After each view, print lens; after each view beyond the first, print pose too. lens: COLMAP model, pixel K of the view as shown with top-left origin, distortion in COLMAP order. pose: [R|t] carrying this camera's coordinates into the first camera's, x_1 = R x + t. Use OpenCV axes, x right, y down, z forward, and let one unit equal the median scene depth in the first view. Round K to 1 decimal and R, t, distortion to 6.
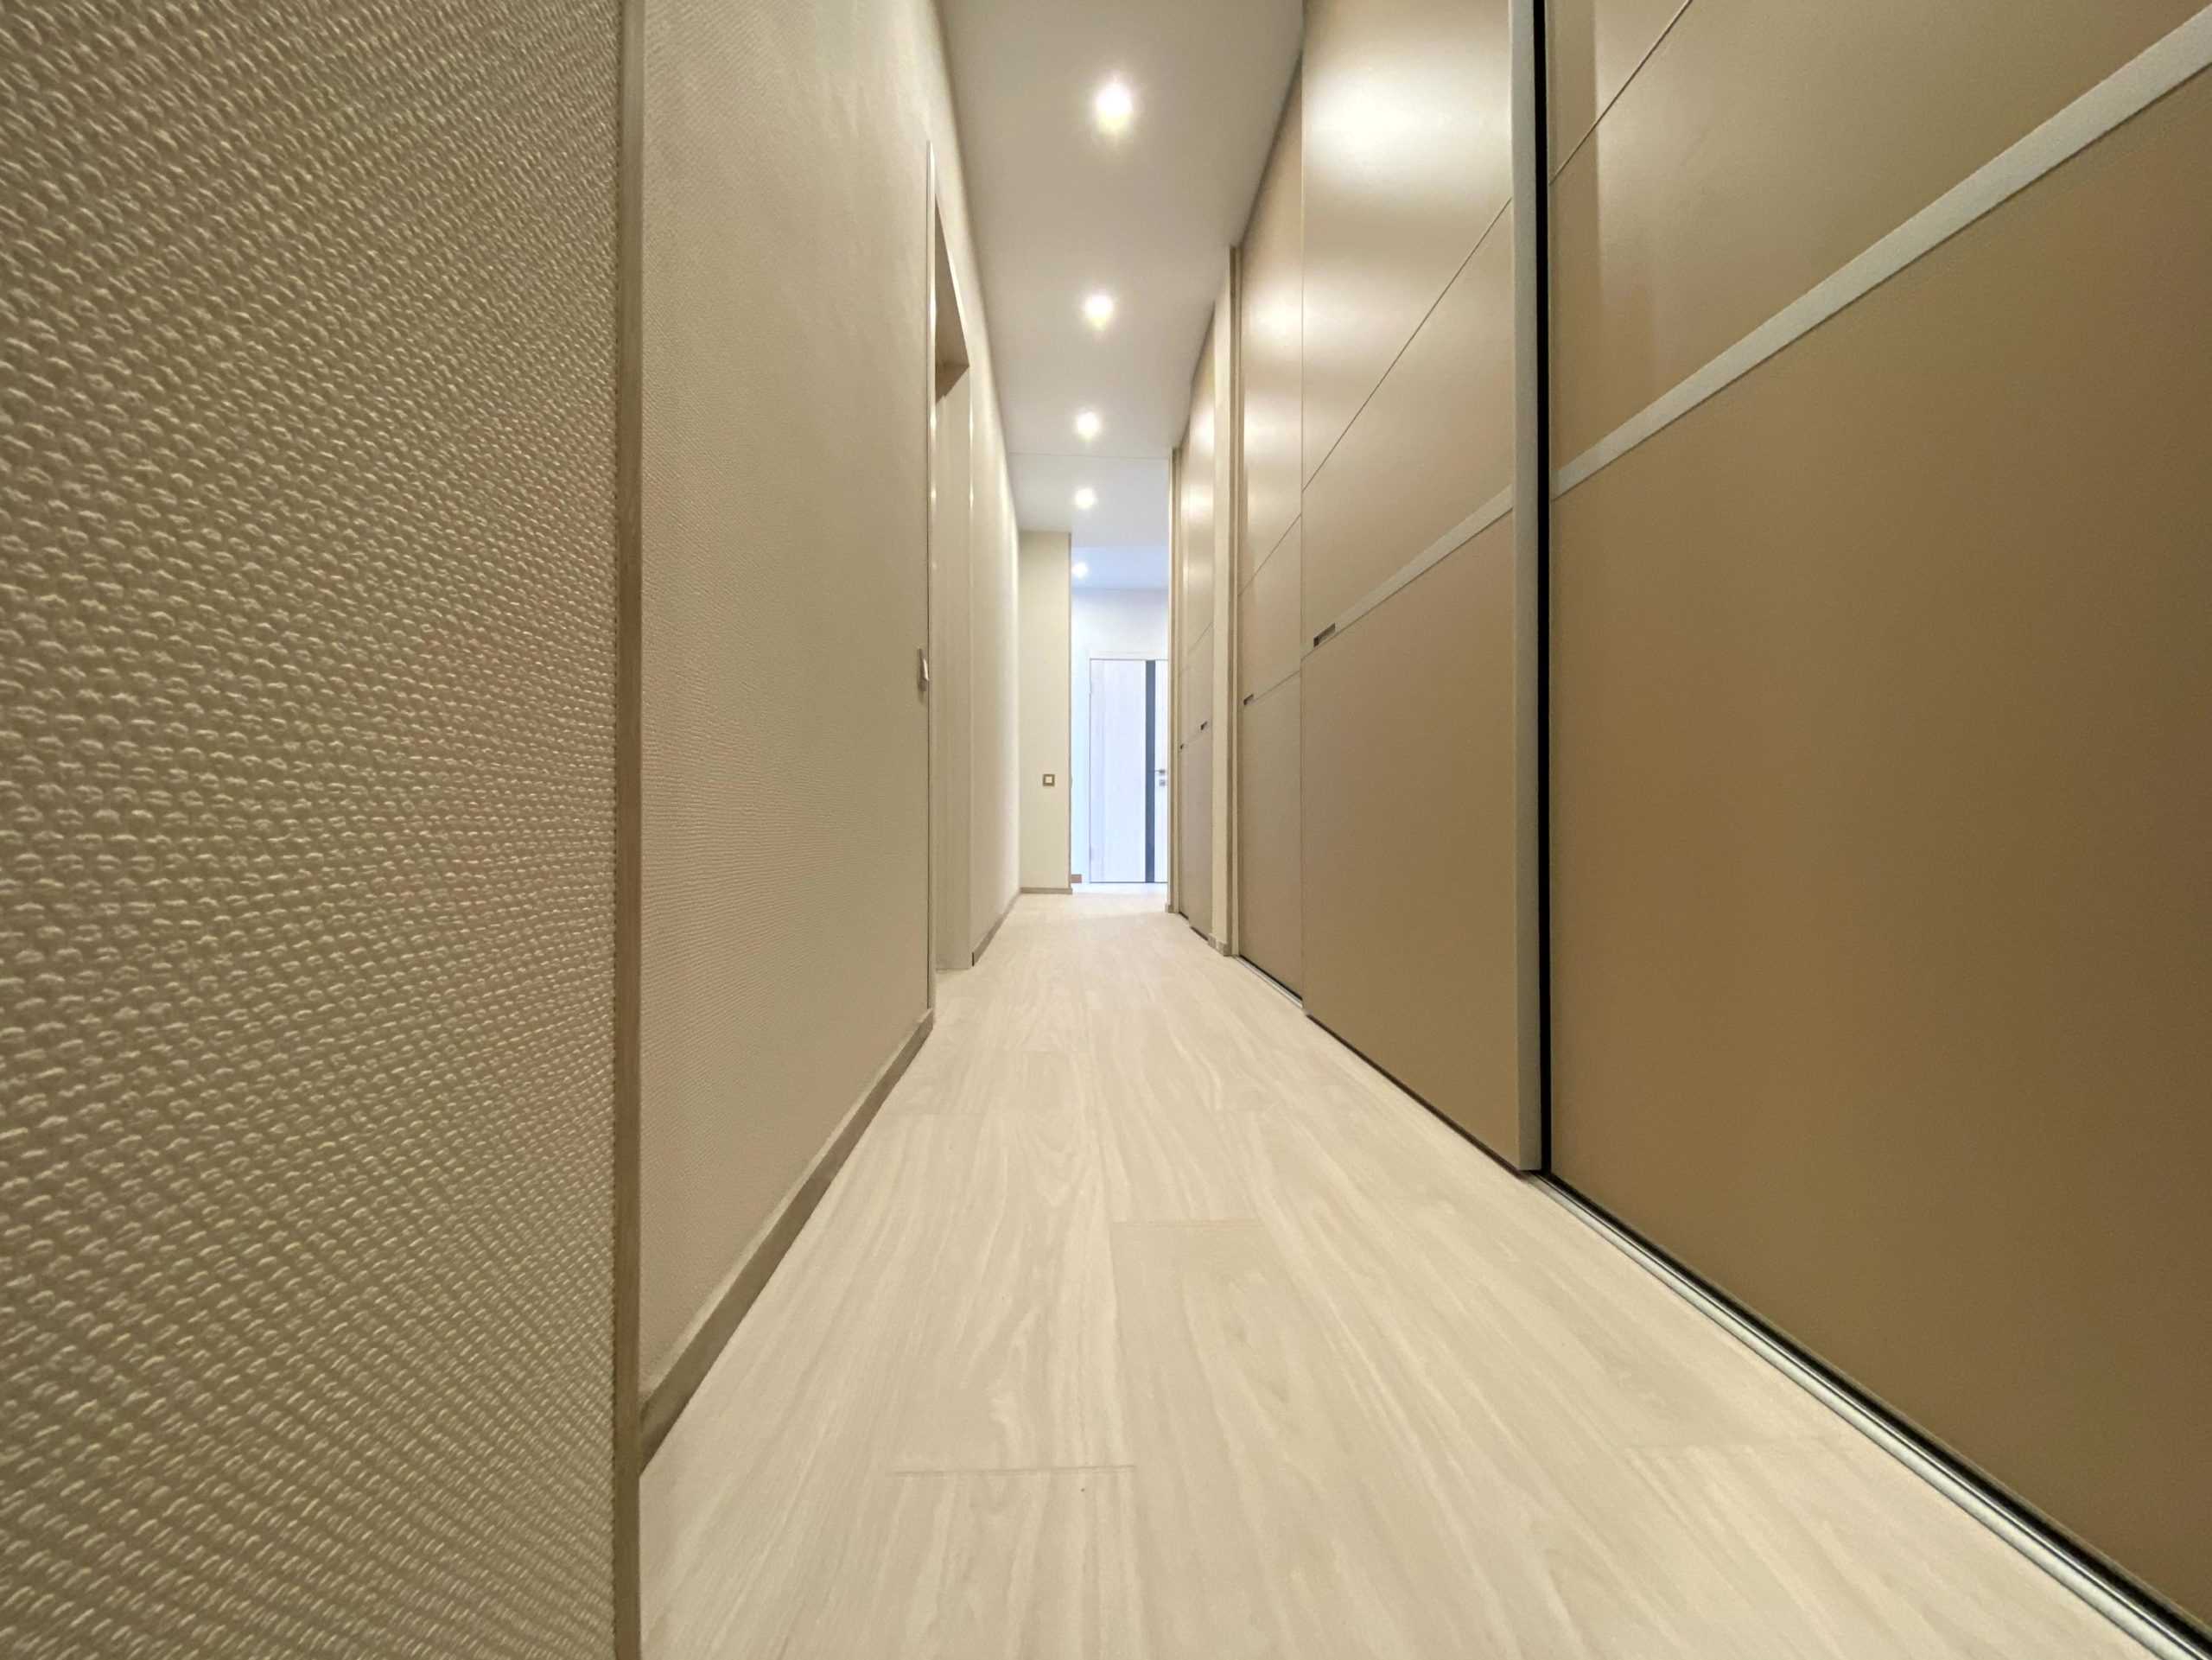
lens RADIAL K [[894.5, 0, 1106.0], [0, 894.5, 830.0], [0, 0, 1]] dist [0.026876, -0.022687]
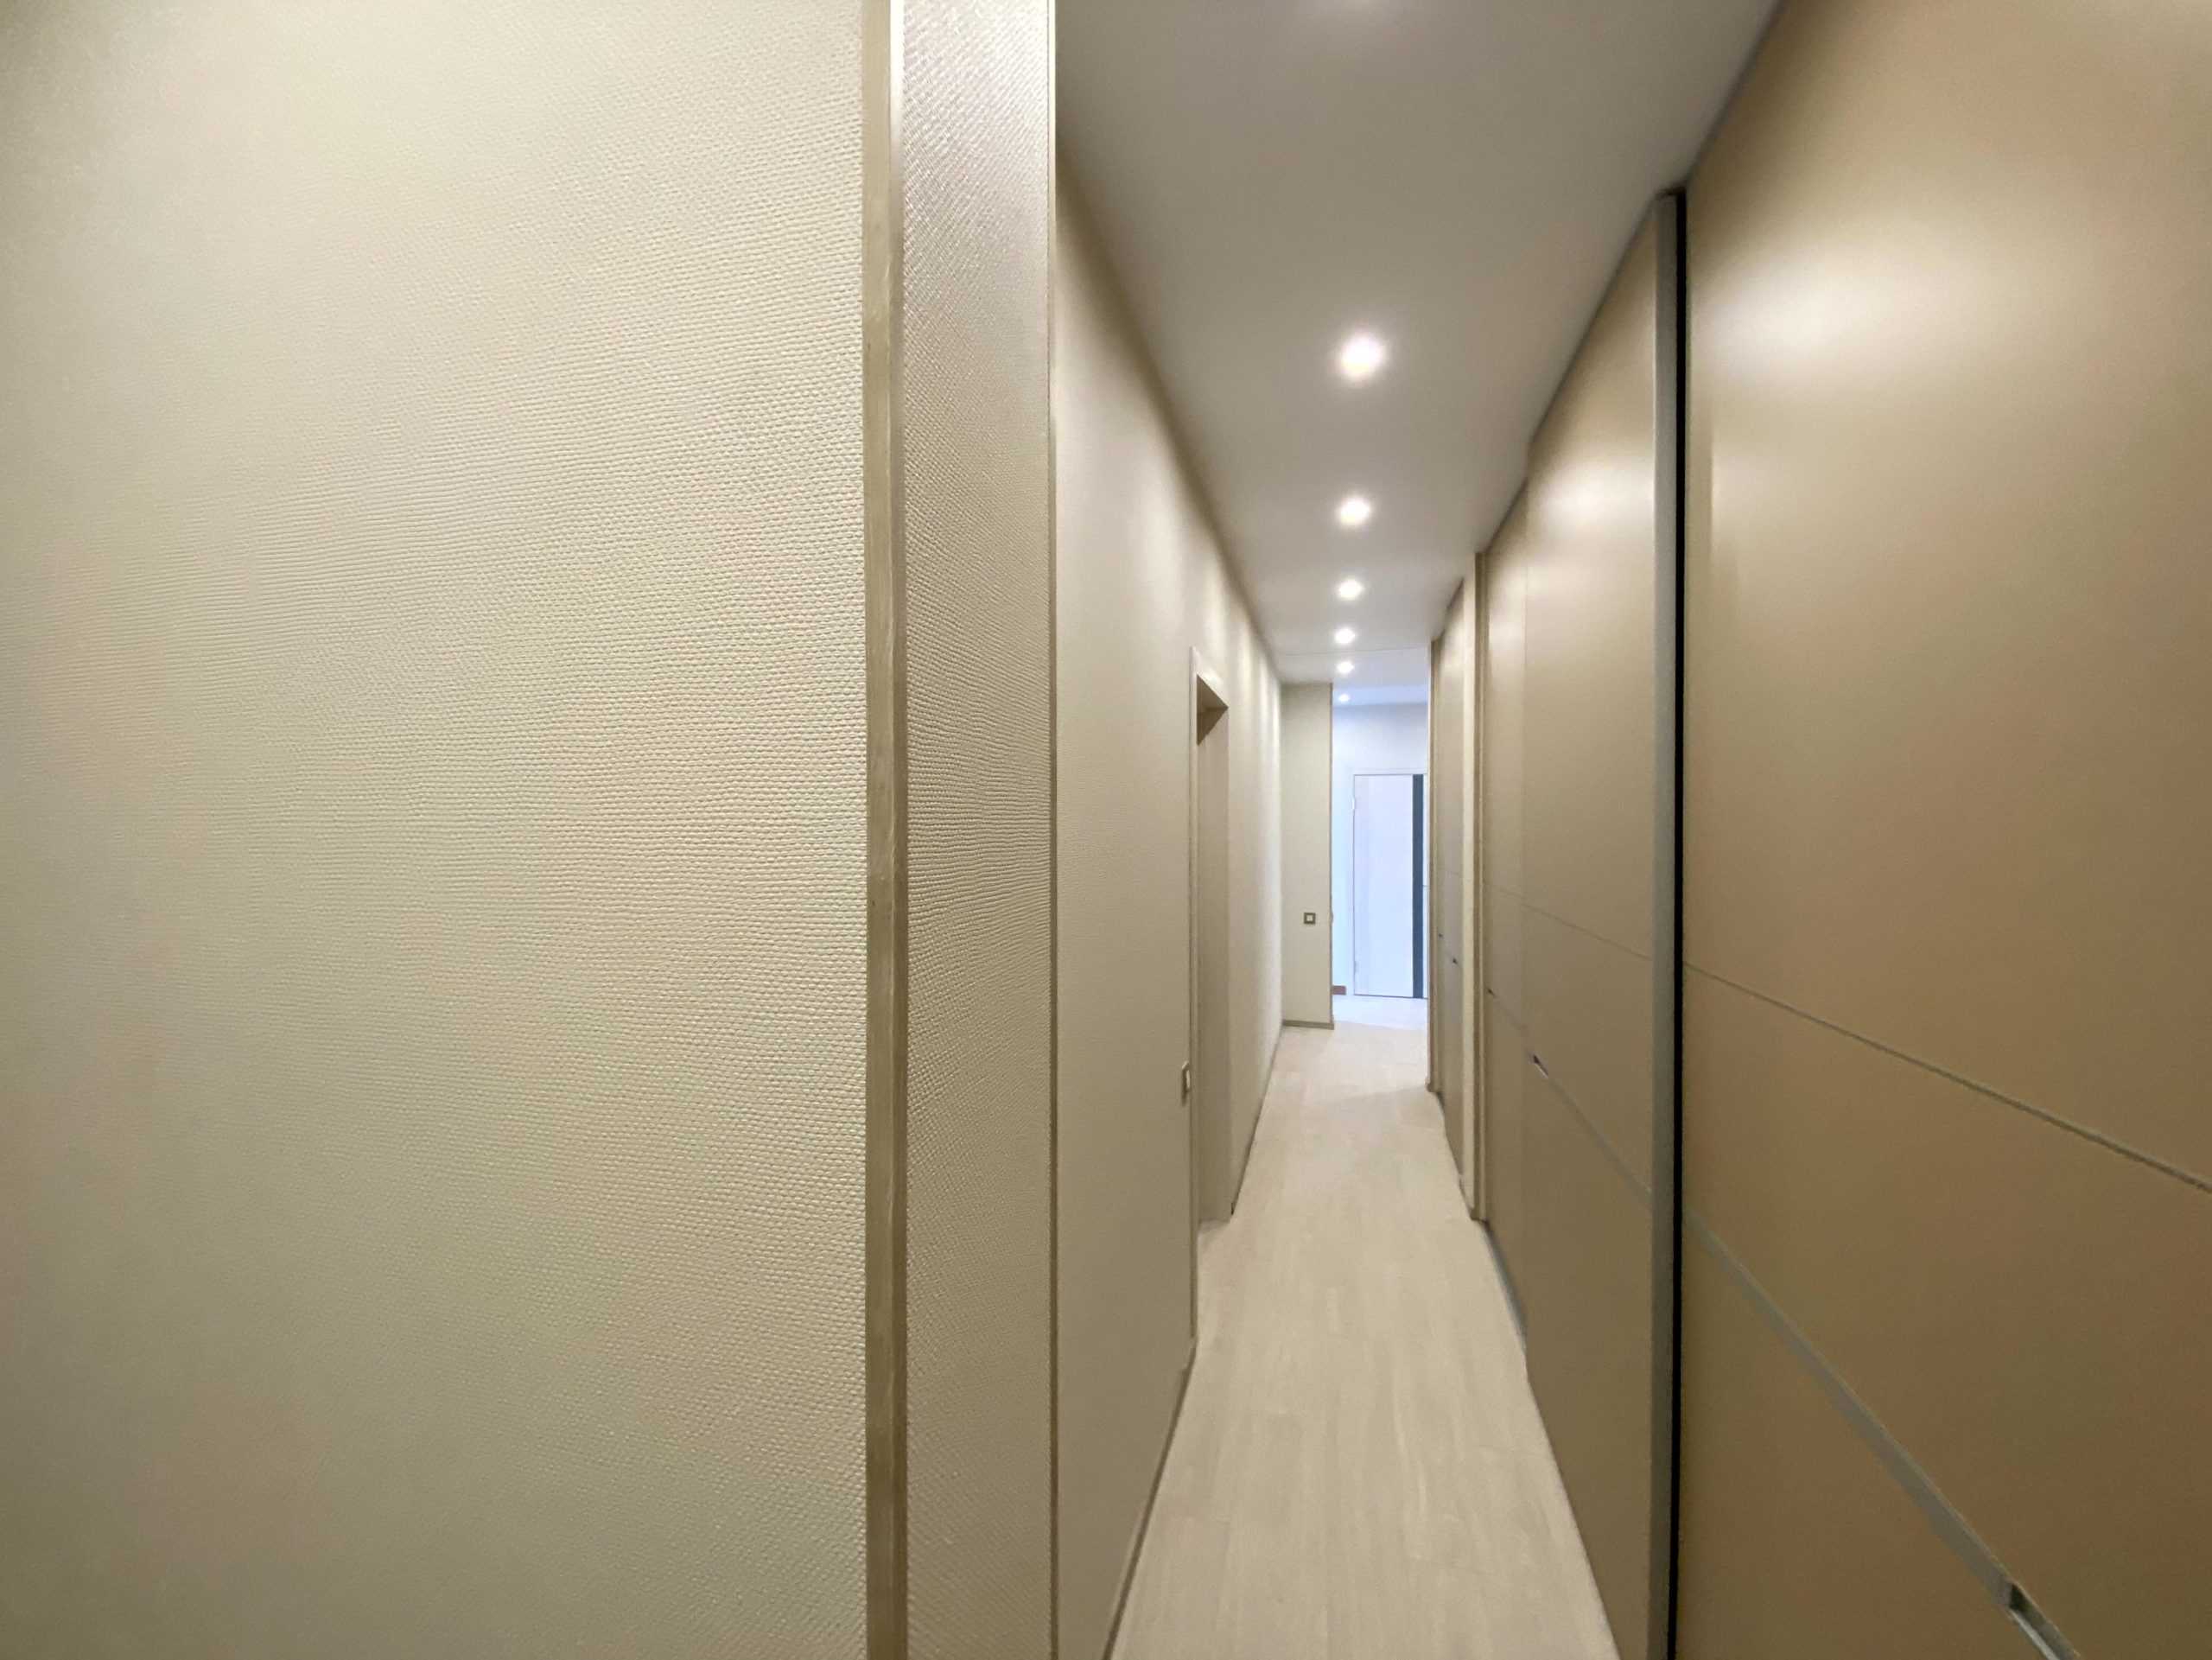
lens RADIAL K [[894.5, 0, 1106.0], [0, 894.5, 830.0], [0, 0, 1]] dist [0.026876, -0.022687]
pose [[0.954617, 0.000315, -0.297835, 0.025787], [0.003859, 0.999902, 0.013425, -0.225180], [0.297810, -0.013965, 0.954523, -0.093037]]
